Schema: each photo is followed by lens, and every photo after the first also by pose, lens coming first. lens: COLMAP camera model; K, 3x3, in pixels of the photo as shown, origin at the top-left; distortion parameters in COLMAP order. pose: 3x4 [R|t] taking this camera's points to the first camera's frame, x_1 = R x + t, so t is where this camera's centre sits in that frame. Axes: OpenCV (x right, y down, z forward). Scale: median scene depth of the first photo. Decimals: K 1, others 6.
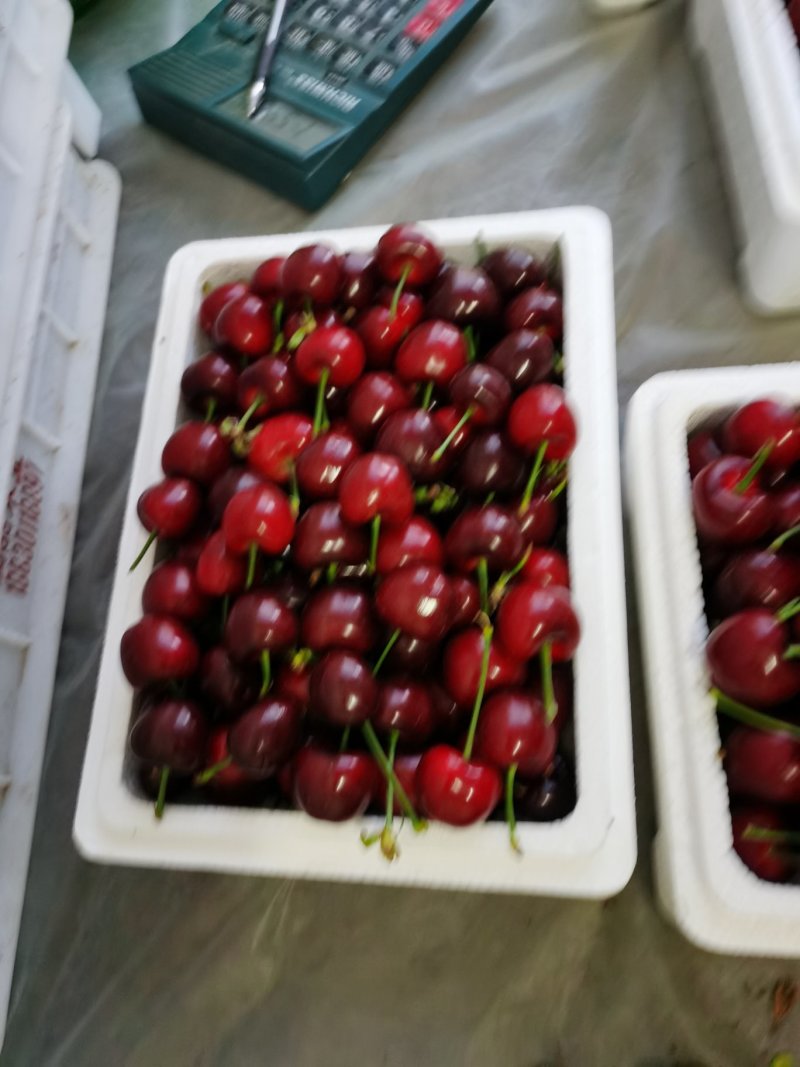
lens RADIAL K [[804.0, 0, 400.0], [0, 804.0, 533.5], [0, 0, 1]] dist [0.001745, -0.000238]
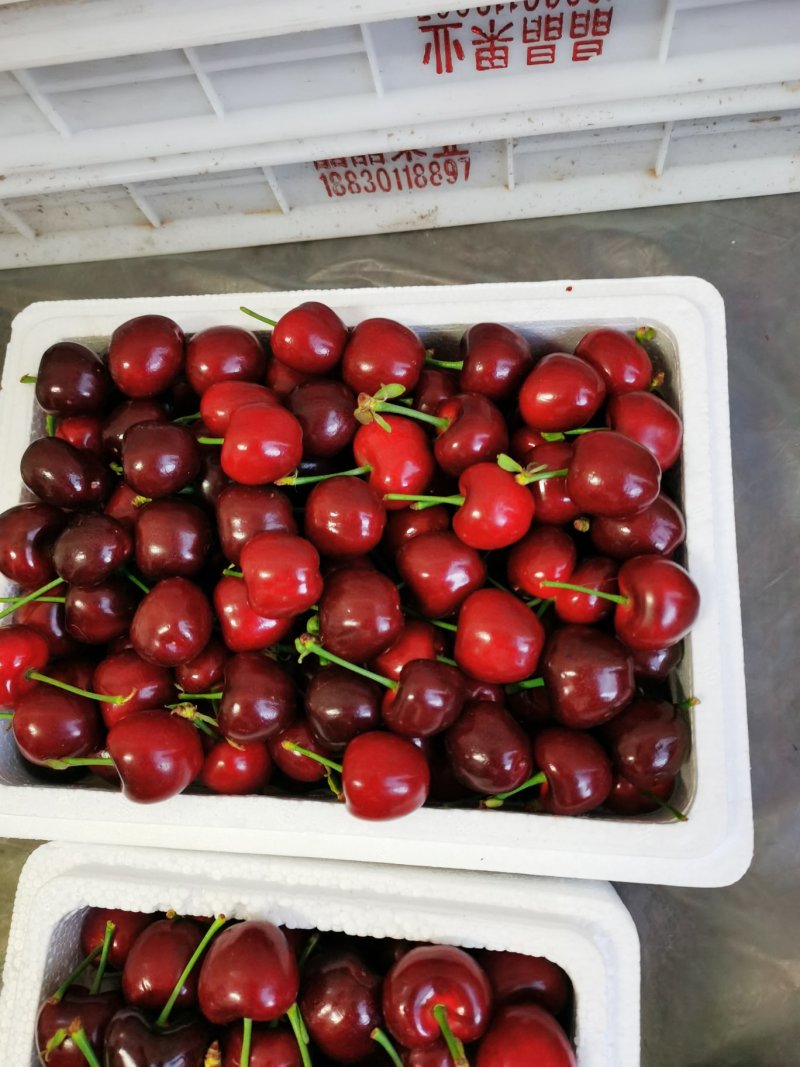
lens RADIAL K [[804.0, 0, 400.0], [0, 804.0, 533.5], [0, 0, 1]] dist [0.001745, -0.000238]
pose [[0.027508, 0.998083, -0.055437, -0.018147], [-0.879753, 0.050505, 0.472742, -0.489948], [0.474635, 0.035767, 0.879456, 0.257800]]
